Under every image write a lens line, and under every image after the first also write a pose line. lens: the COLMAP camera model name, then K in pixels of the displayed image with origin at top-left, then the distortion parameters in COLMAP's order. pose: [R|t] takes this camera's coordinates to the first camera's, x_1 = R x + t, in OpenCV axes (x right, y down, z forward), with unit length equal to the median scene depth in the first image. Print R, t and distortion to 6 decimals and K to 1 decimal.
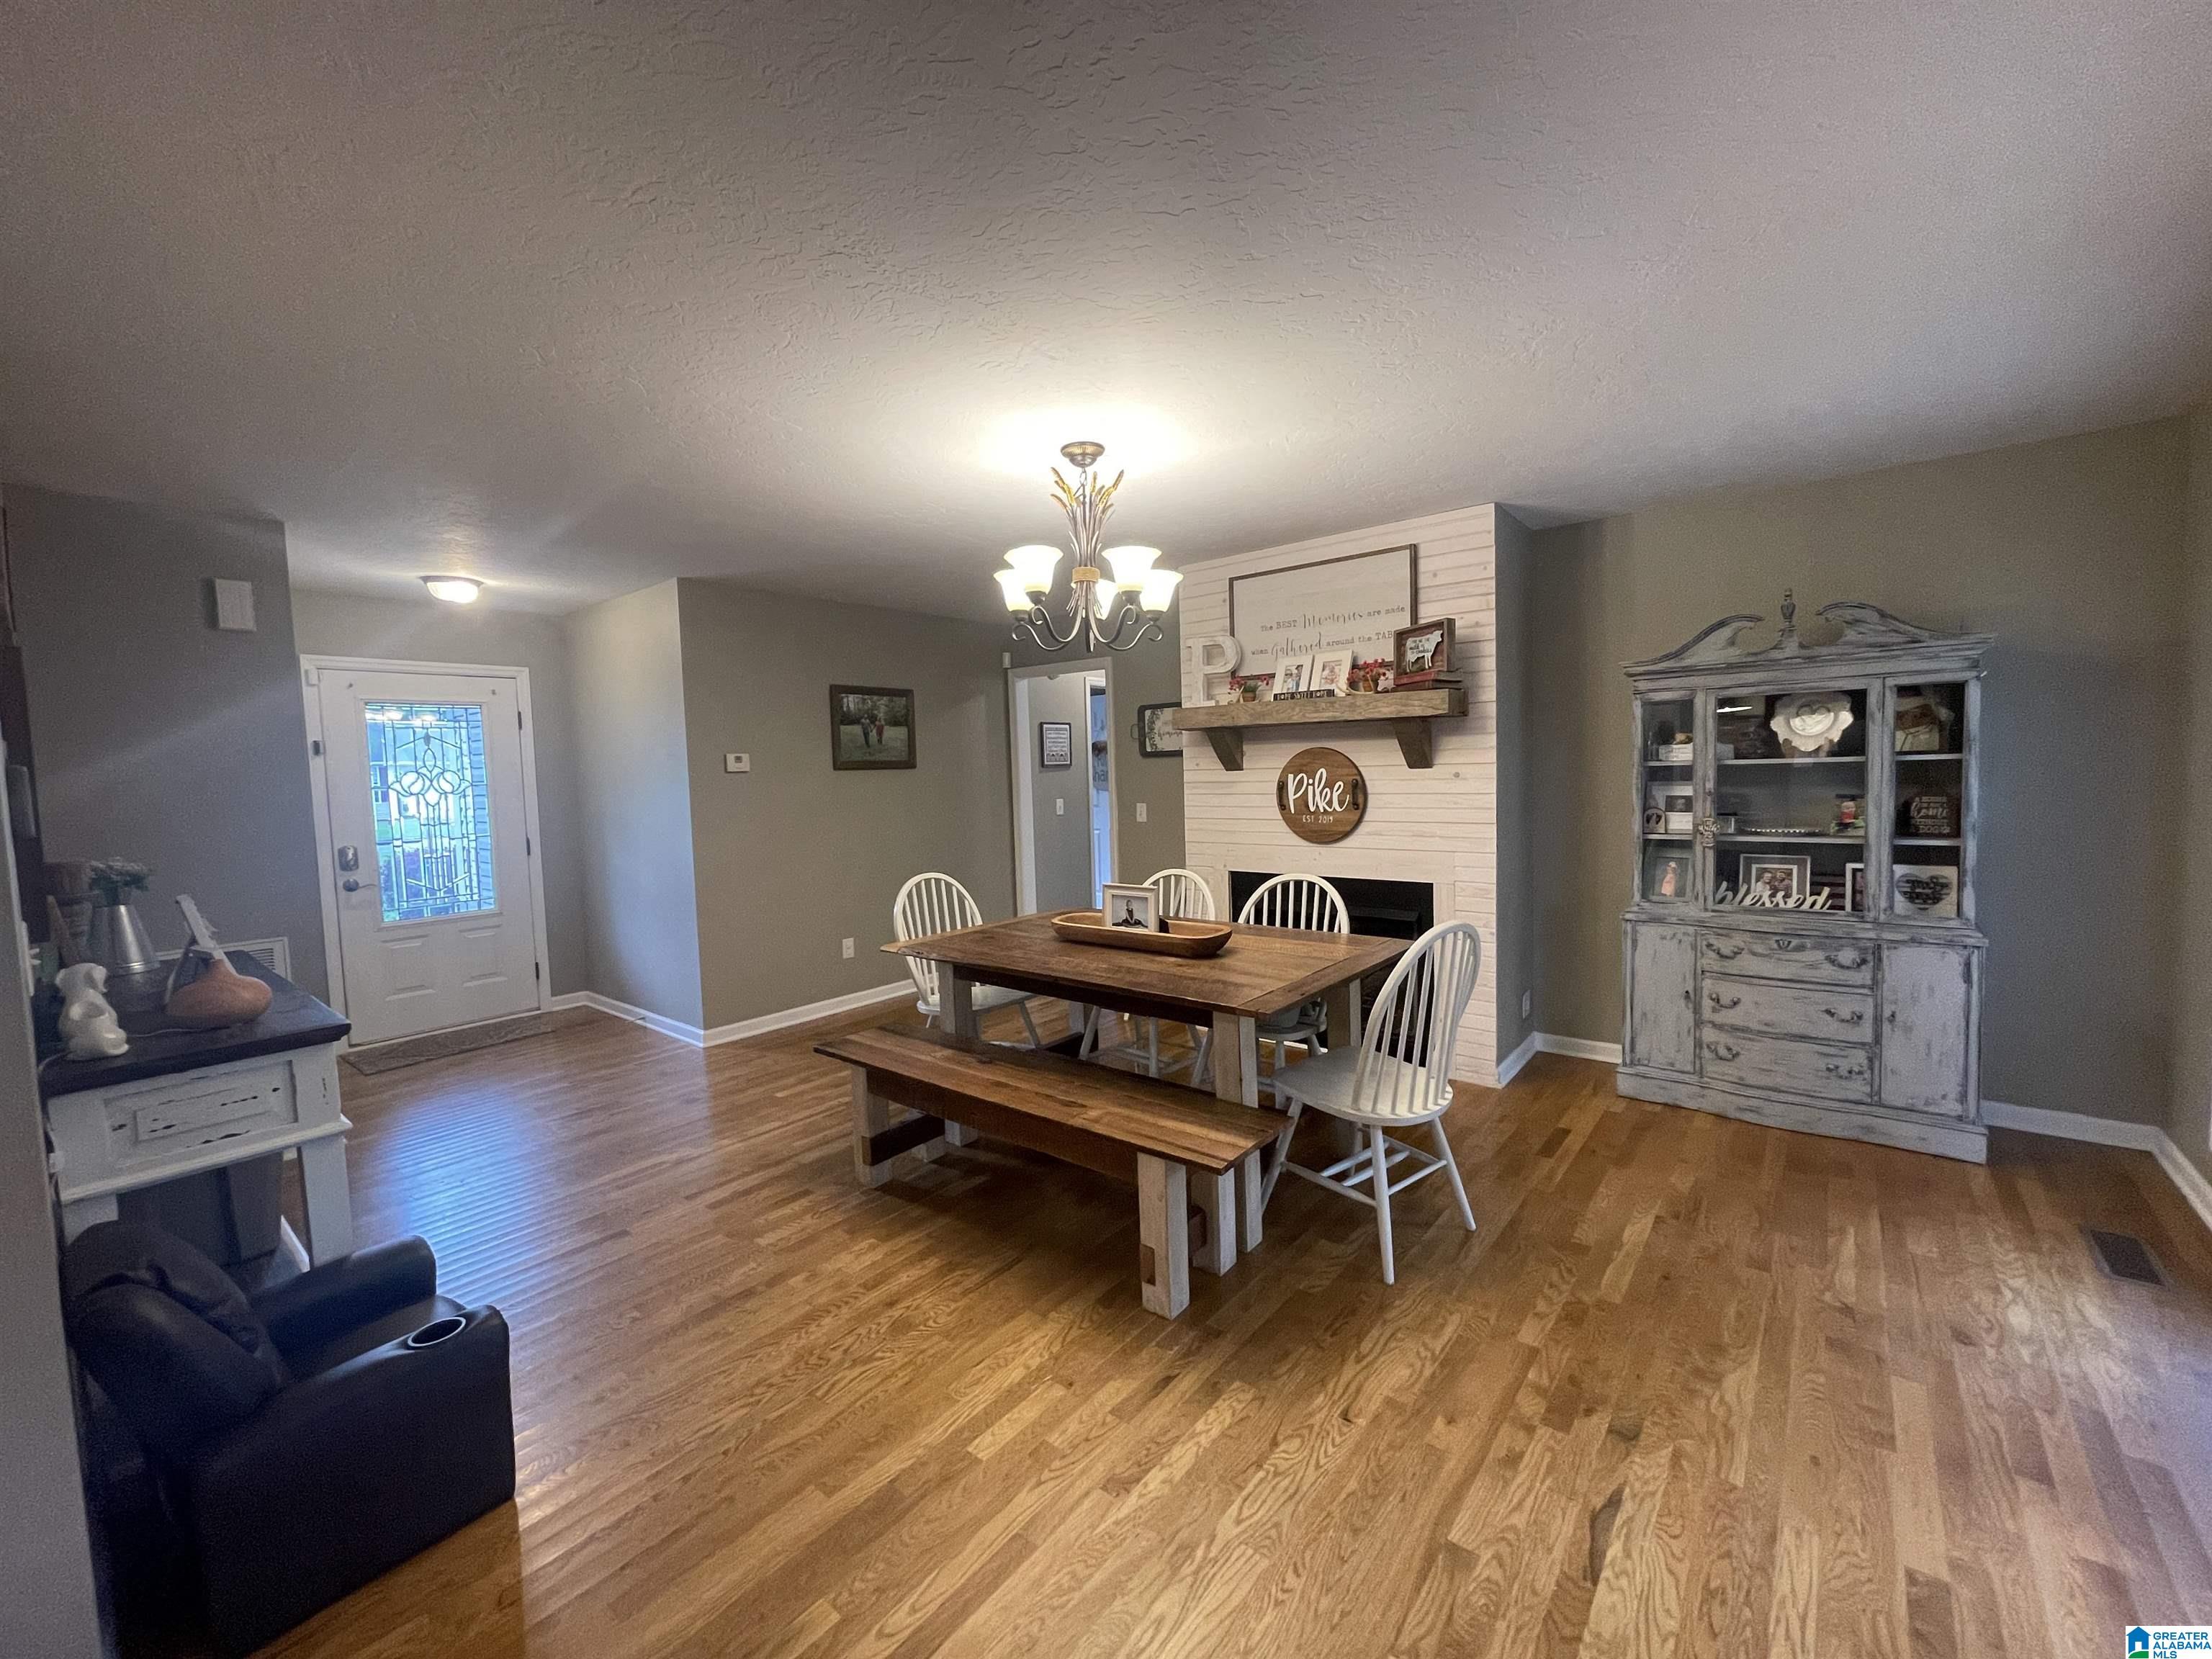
lens RADIAL K [[889.4, 0, 1105.2], [0, 889.4, 828.5], [0, 0, 1]] dist [-0.003517, 0.001160]
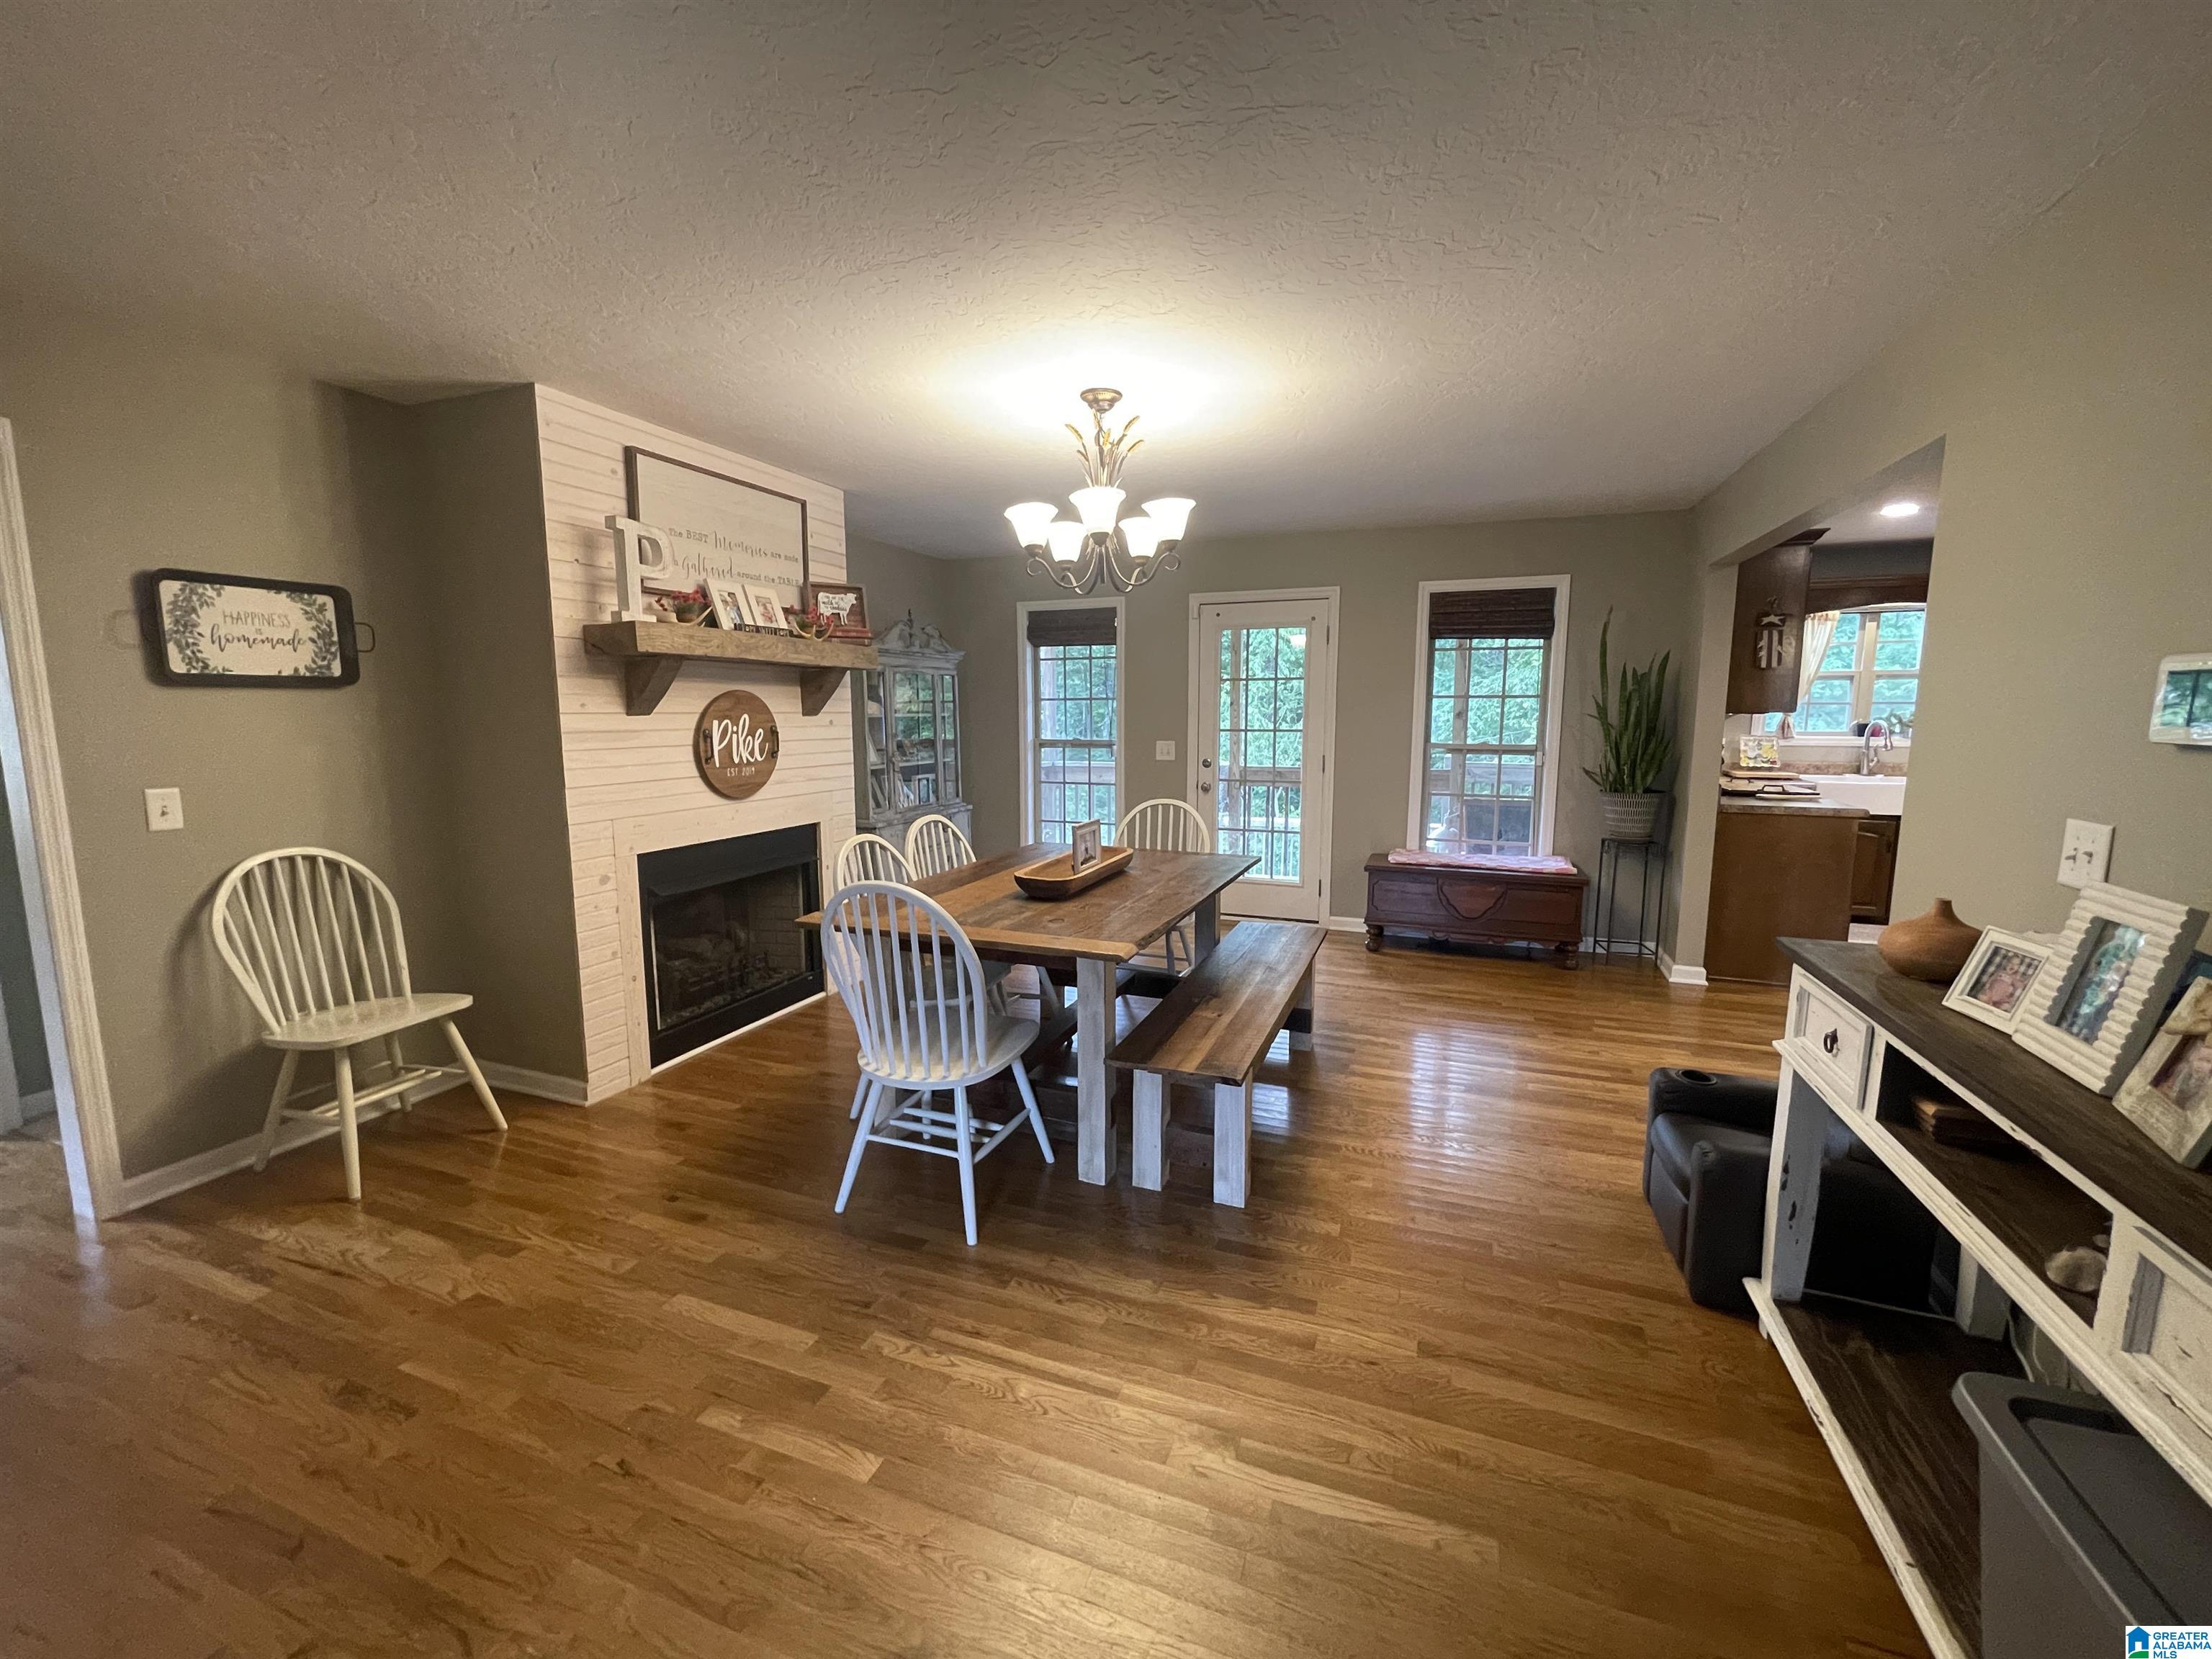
lens RADIAL K [[889.4, 0, 1103.1], [0, 889.4, 824.4], [0, 0, 1]] dist [-0.003517, 0.001160]
pose [[-0.307801, -0.088530, 0.947323, -0.797526], [0.079258, 0.989815, 0.118253, -0.038364], [-0.948144, 0.111481, -0.297649, 1.030811]]
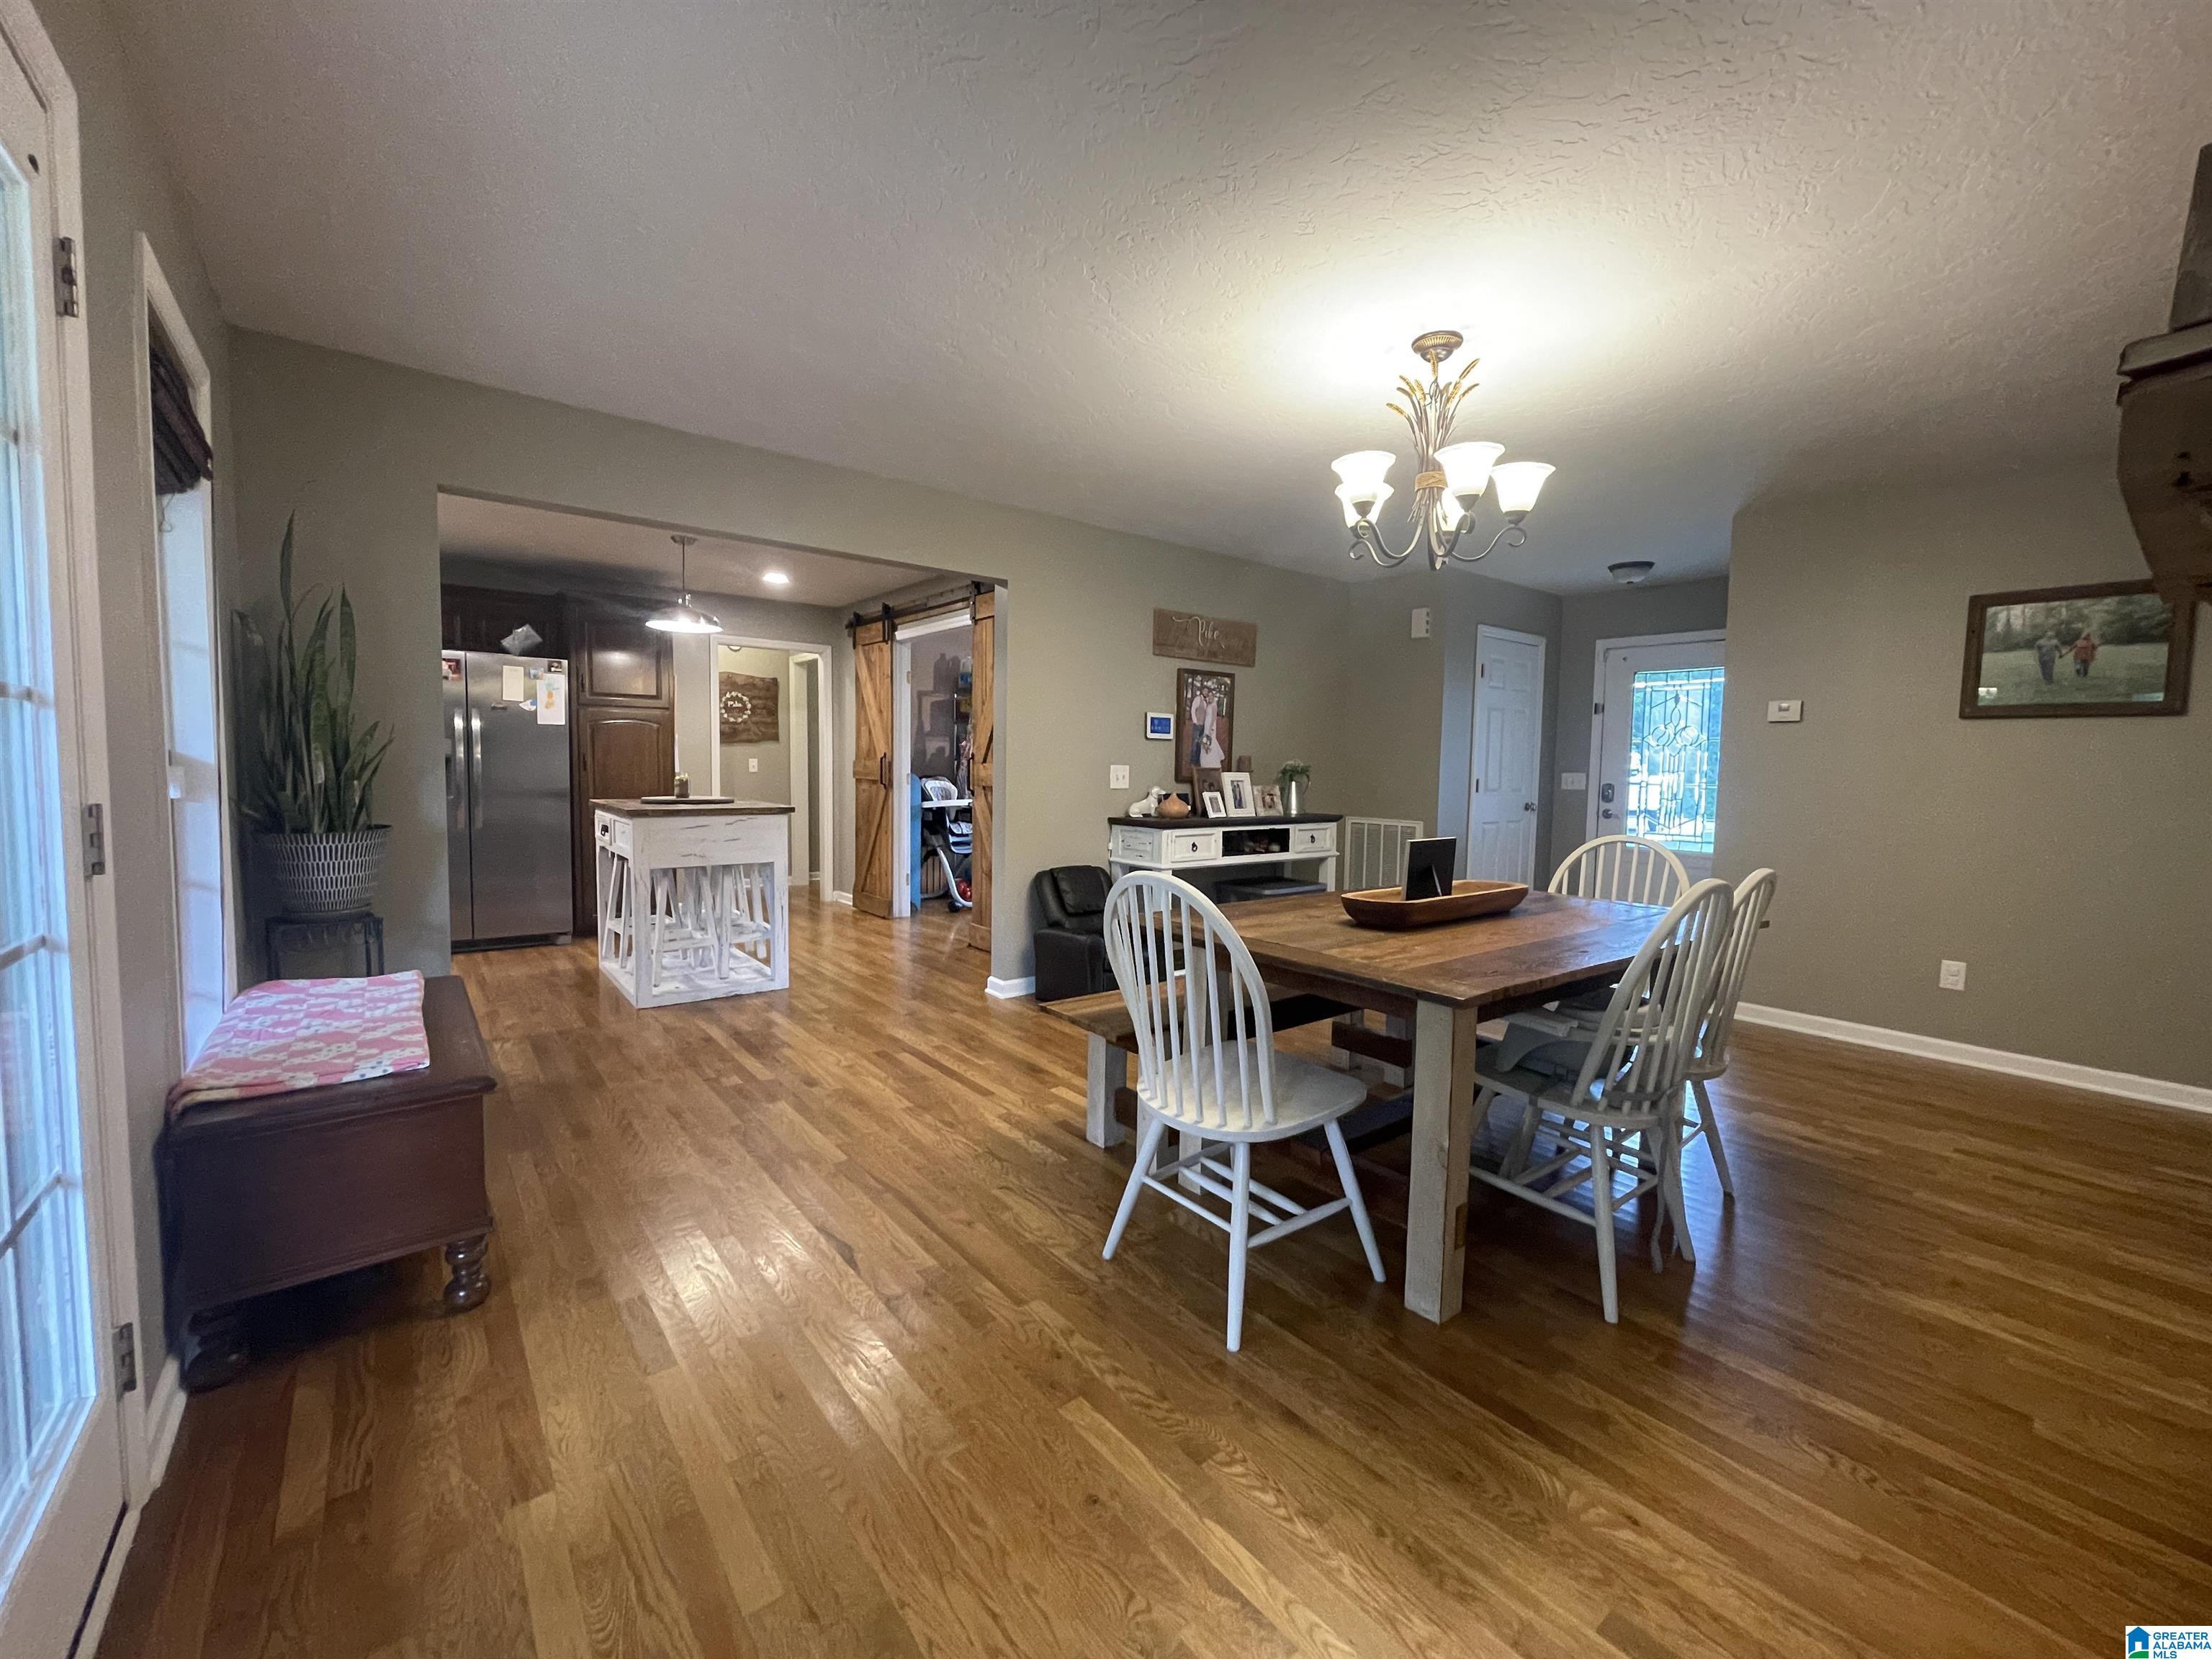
lens RADIAL K [[889.4, 0, 1113.8], [0, 889.4, 838.4], [0, 0, 1]] dist [-0.003517, 0.001160]
pose [[-0.194452, 0.111109, -0.974599, 0.731346], [-0.081098, 0.988342, 0.128856, -0.011620], [0.977554, 0.104094, -0.183174, 0.675263]]
